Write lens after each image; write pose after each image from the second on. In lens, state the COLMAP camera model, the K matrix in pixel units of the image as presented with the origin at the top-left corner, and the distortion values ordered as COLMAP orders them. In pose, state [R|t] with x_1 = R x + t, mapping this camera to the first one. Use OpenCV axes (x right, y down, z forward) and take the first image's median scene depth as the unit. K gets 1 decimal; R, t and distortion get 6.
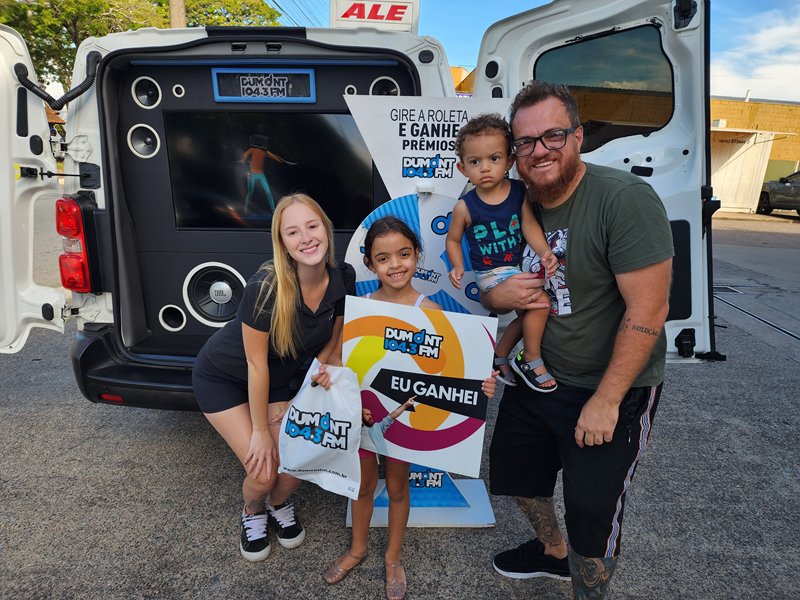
lens RADIAL K [[532.5, 0, 395.1], [0, 532.5, 300.4], [0, 0, 1]] dist [0.059308, -0.054430]
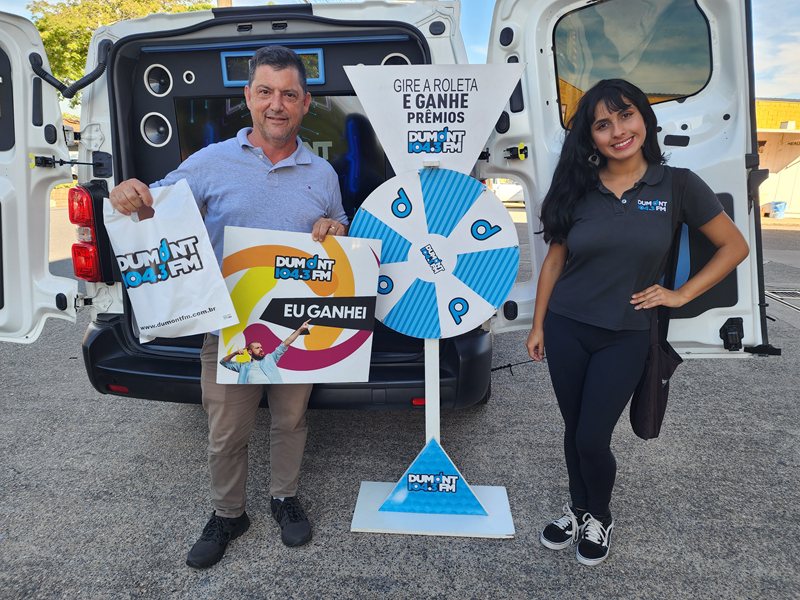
lens RADIAL K [[532.5, 0, 398.1], [0, 532.5, 295.4], [0, 0, 1]] dist [0.059308, -0.054430]
pose [[0.995722, 0.000539, -0.092403, 0.077266], [-0.003657, 0.999429, -0.033581, 0.046149], [0.092332, 0.033775, 0.995155, 0.071882]]
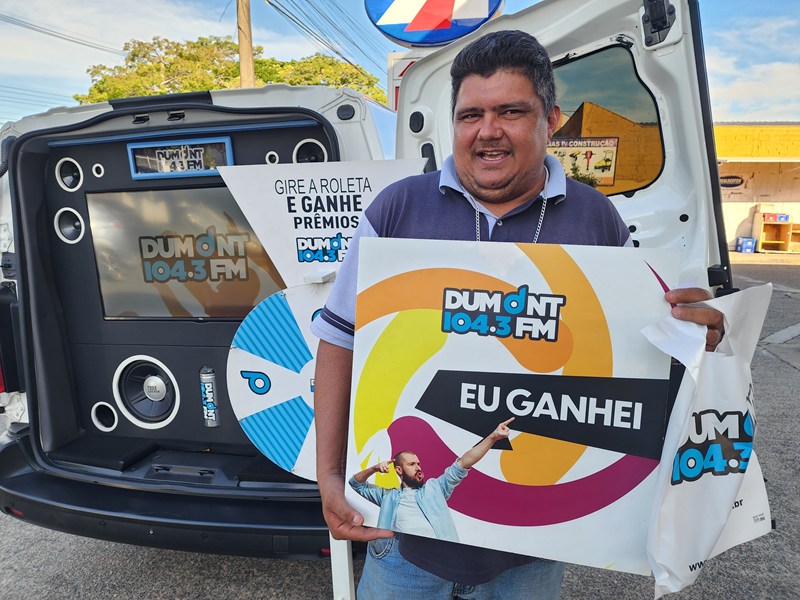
lens RADIAL K [[532.5, 0, 395.5], [0, 532.5, 304.9], [0, 0, 1]] dist [0.059308, -0.054430]
pose [[0.980033, -0.011375, -0.198512, 0.288747], [-0.005023, 0.996627, -0.081906, -0.097905], [0.198774, 0.081268, 0.976670, 0.247855]]
